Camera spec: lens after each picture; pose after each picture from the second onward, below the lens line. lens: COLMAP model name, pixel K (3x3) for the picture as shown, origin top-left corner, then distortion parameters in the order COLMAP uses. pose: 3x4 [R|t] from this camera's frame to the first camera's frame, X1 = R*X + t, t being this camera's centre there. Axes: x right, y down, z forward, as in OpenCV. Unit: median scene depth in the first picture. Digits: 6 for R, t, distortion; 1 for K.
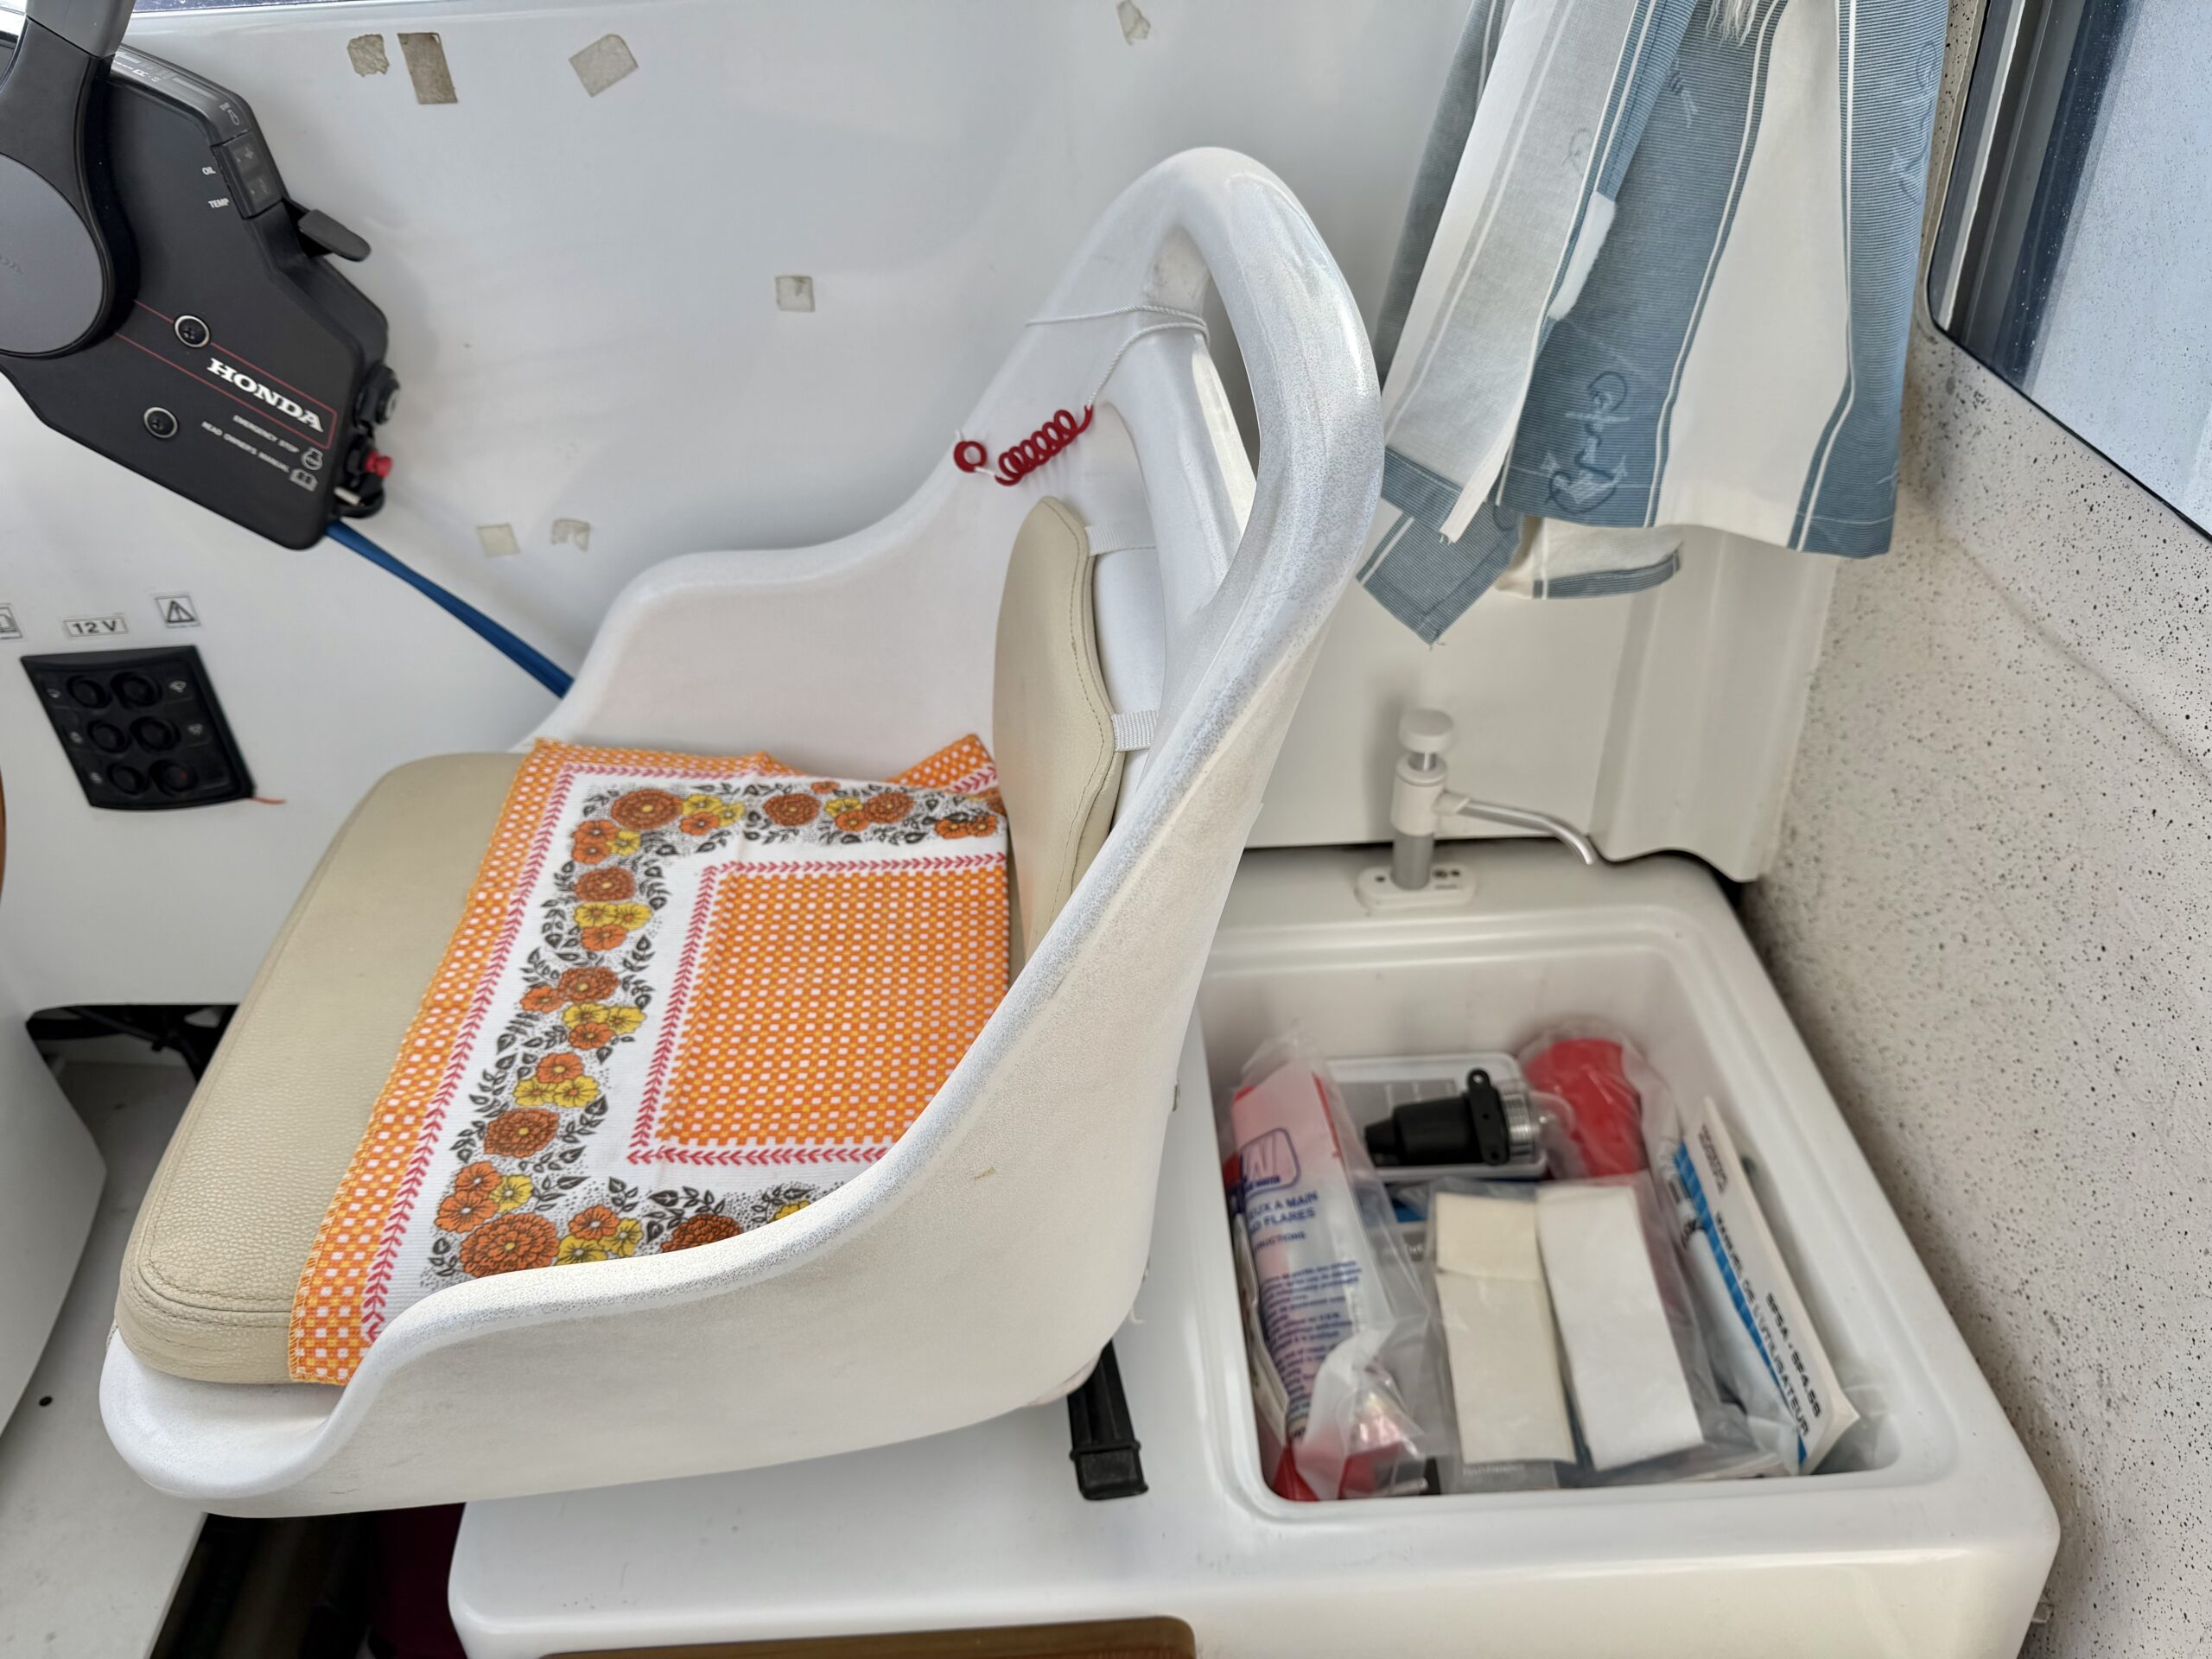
lens RADIAL K [[1592.9, 0, 1120.9], [0, 1592.9, 831.6], [0, 0, 1]] dist [-0.004323, -0.017876]
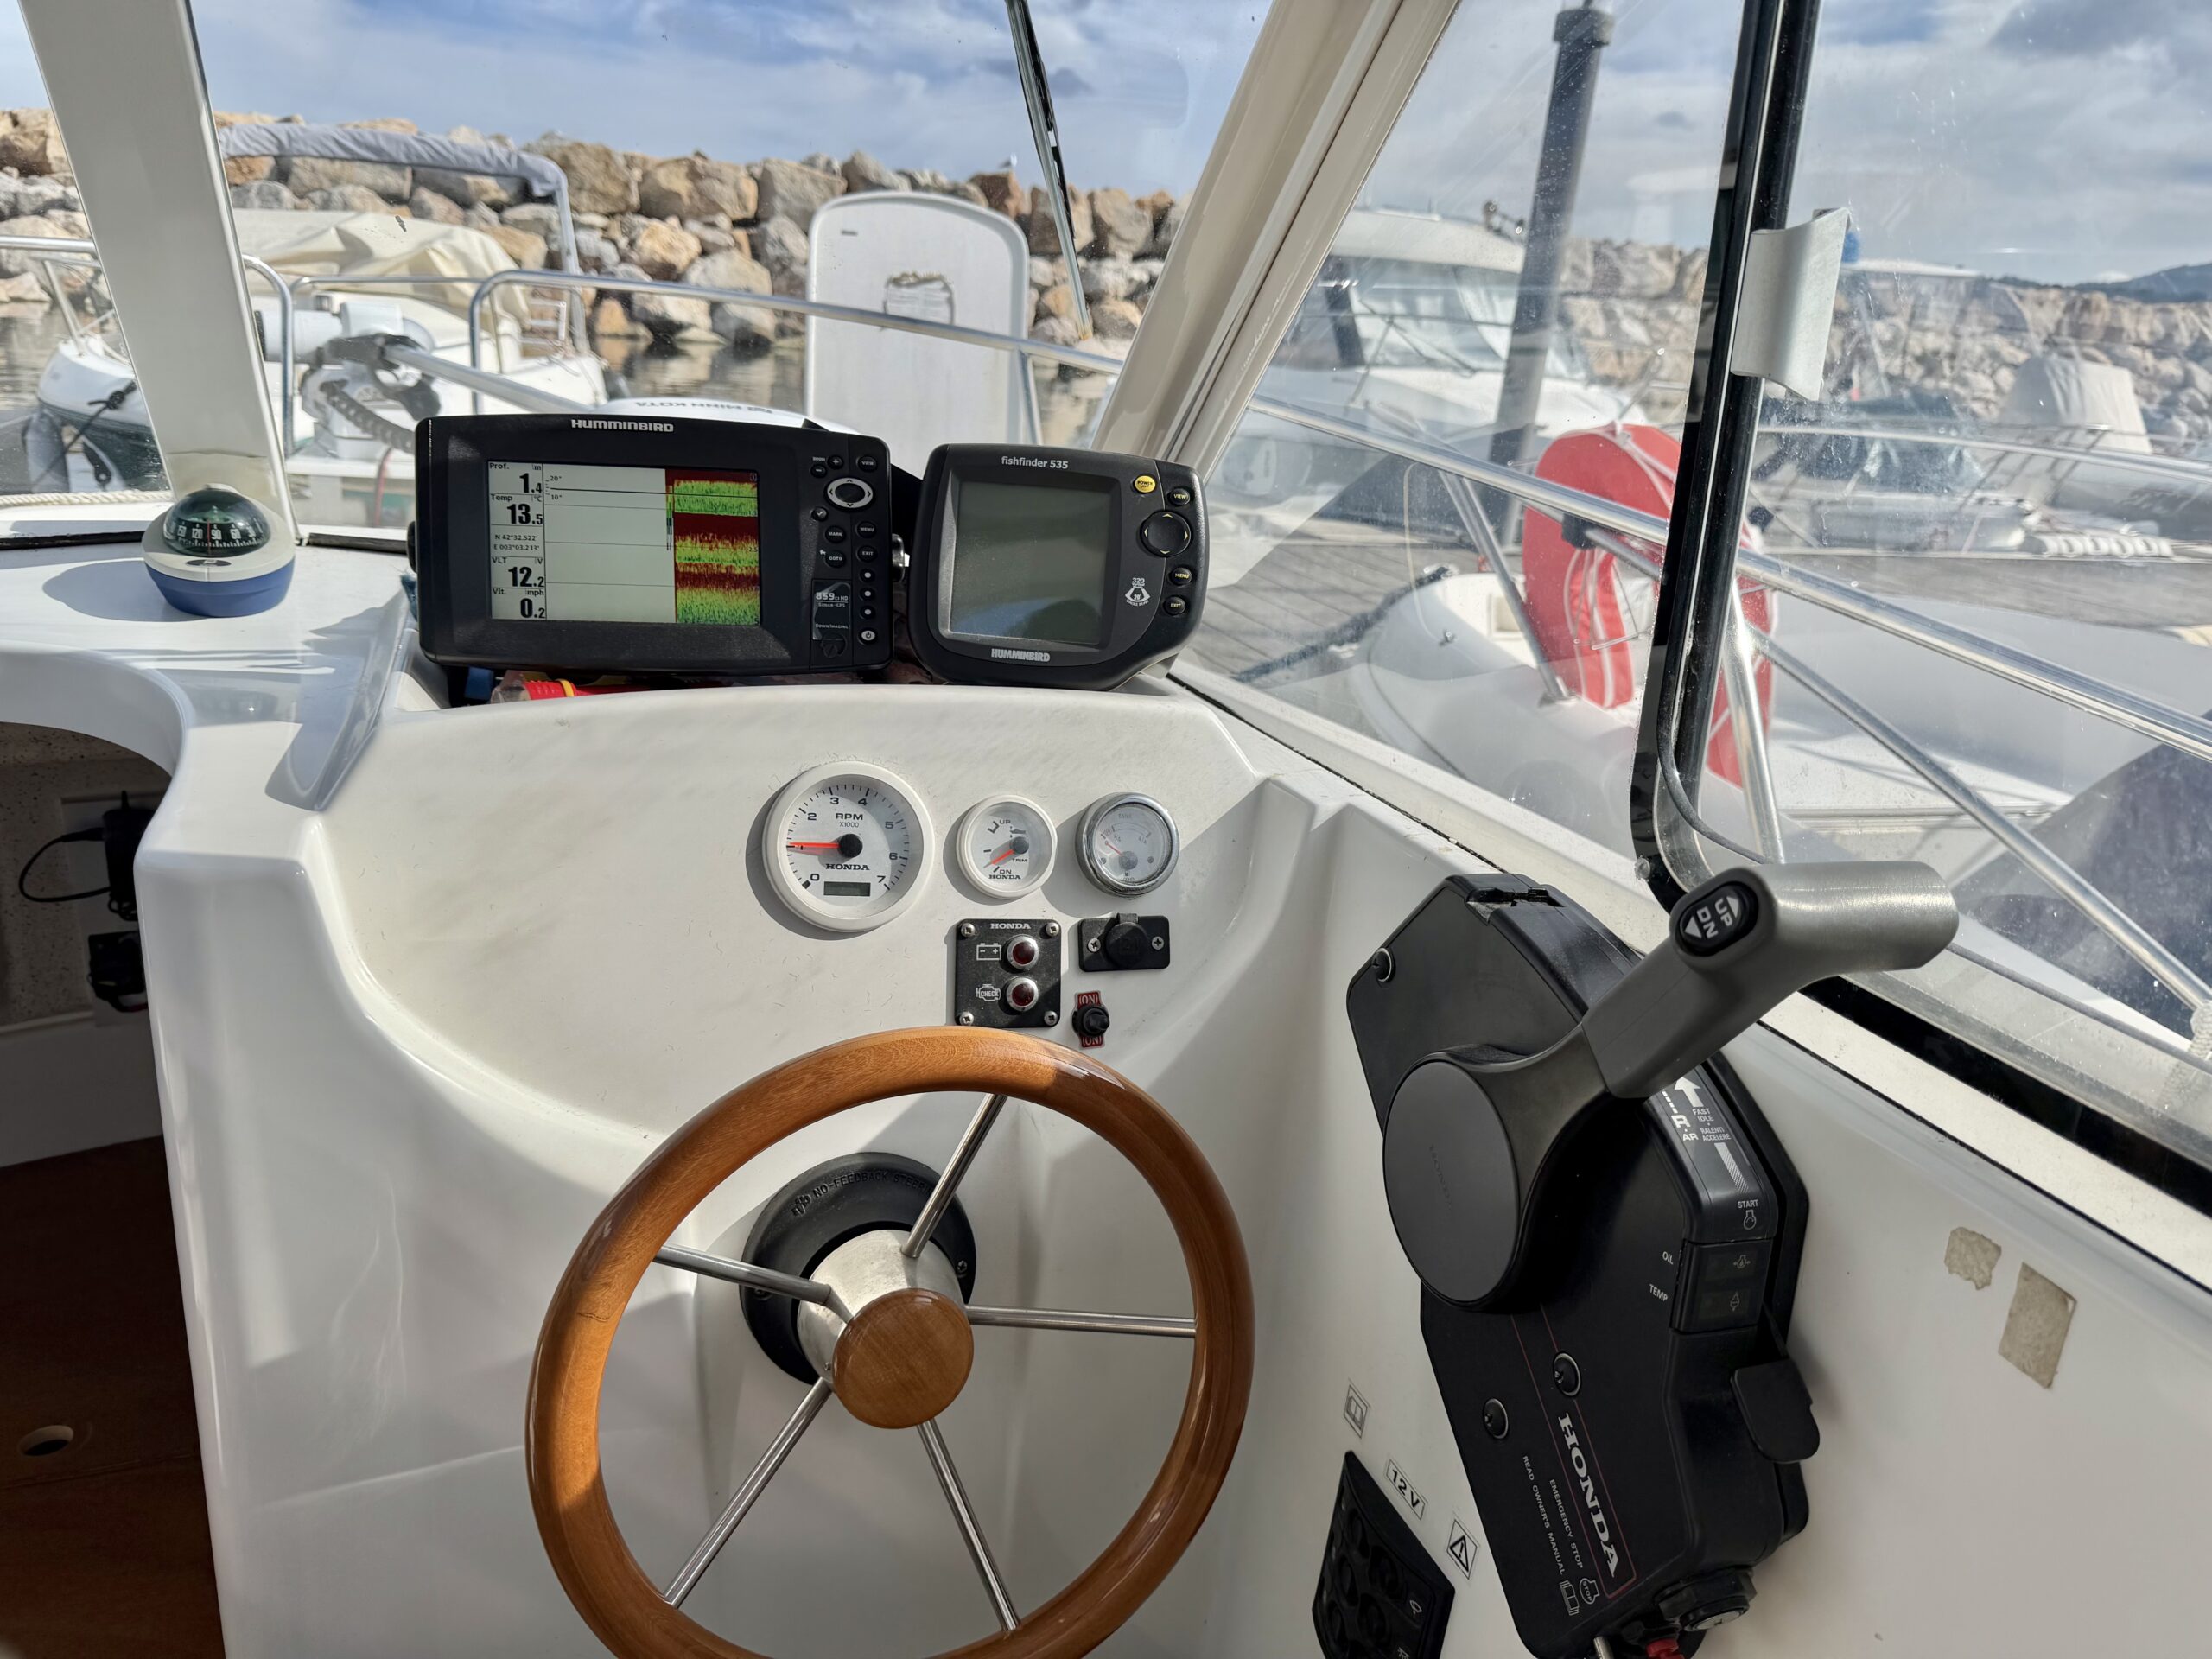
lens RADIAL K [[1592.9, 0, 1088.4], [0, 1592.9, 812.8], [0, 0, 1]] dist [-0.004323, -0.017876]
pose [[0.260775, 0.348136, -0.900443, -0.038779], [-0.644646, 0.757094, 0.106019, -0.458443], [0.718629, 0.552821, 0.421855, 0.348380]]
